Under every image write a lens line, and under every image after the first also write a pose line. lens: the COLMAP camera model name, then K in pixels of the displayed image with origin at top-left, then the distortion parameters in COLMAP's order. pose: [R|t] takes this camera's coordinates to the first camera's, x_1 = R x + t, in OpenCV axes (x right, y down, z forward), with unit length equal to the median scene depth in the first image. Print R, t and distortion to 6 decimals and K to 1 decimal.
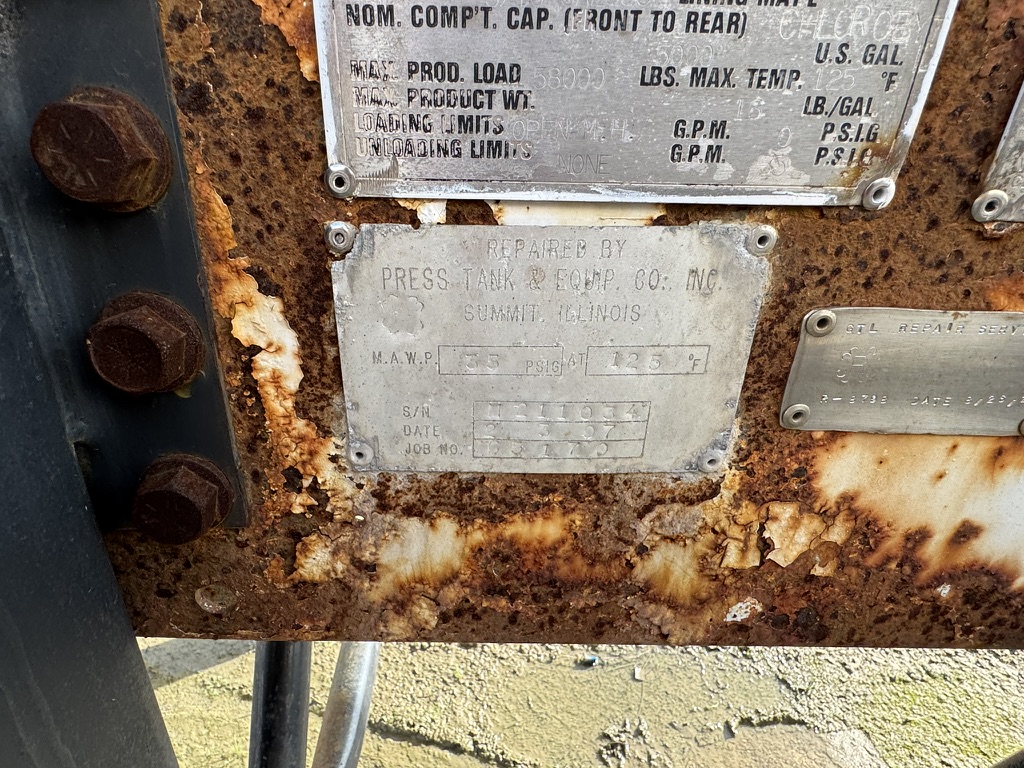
lens RADIAL K [[568.5, 0, 478.3], [0, 568.5, 383.7], [0, 0, 1]] dist [-0.004270, -0.000754]
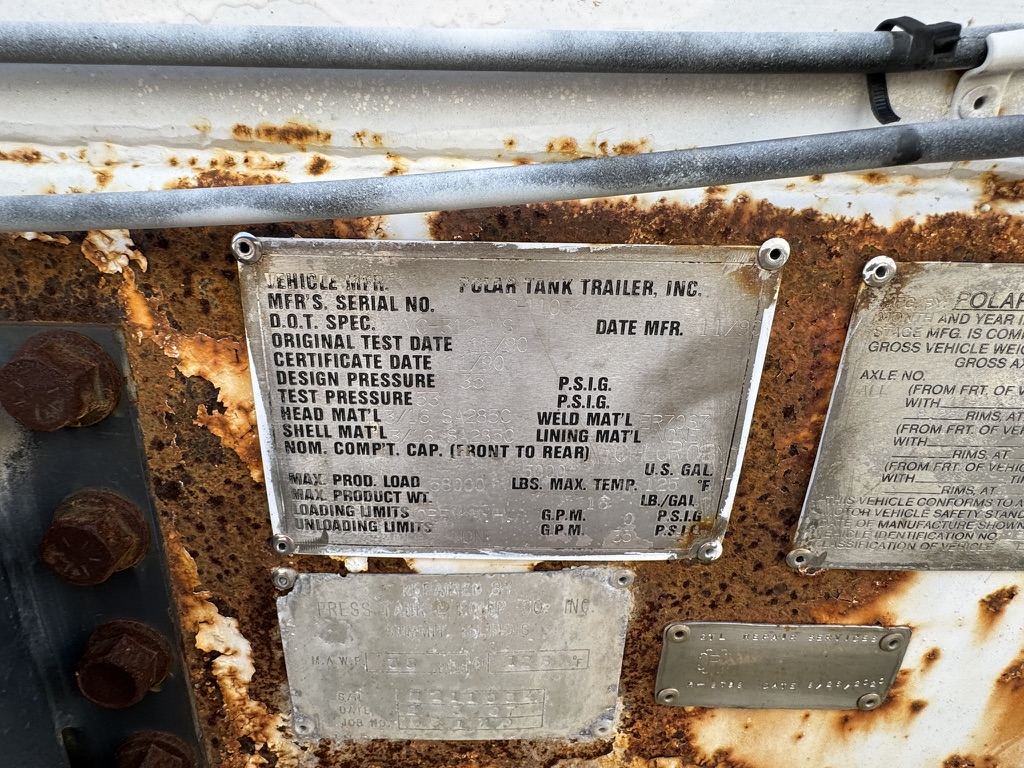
lens RADIAL K [[568.5, 0, 478.3], [0, 568.5, 383.7], [0, 0, 1]] dist [-0.004270, -0.000754]
pose [[0.999990, 0.000778, 0.004394, 0.168395], [-0.000438, 0.997041, -0.076875, -0.556340], [-0.004440, 0.076872, 0.997031, -0.263220]]
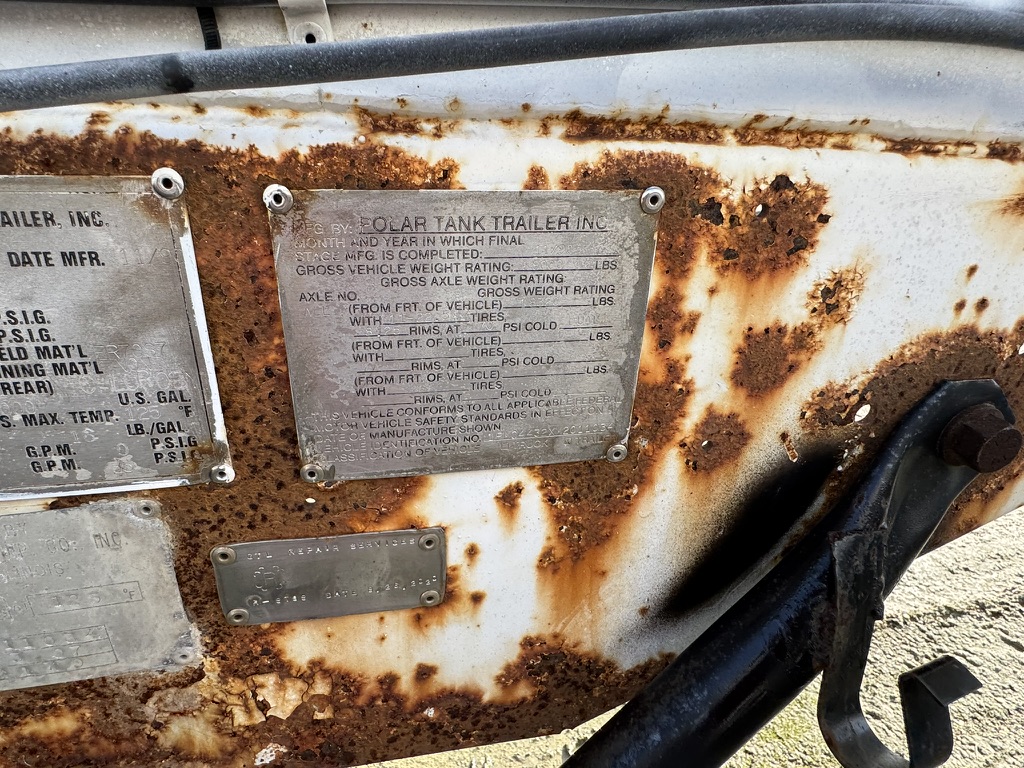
lens RADIAL K [[564.4, 0, 483.4], [0, 564.4, 385.4], [0, 0, 1]] dist [-0.003050, 0.000259]
pose [[0.983760, -0.065500, 0.167109, 1.011789], [0.071911, 0.996878, -0.032601, -0.417376], [-0.164452, 0.044089, 0.985399, -0.397406]]
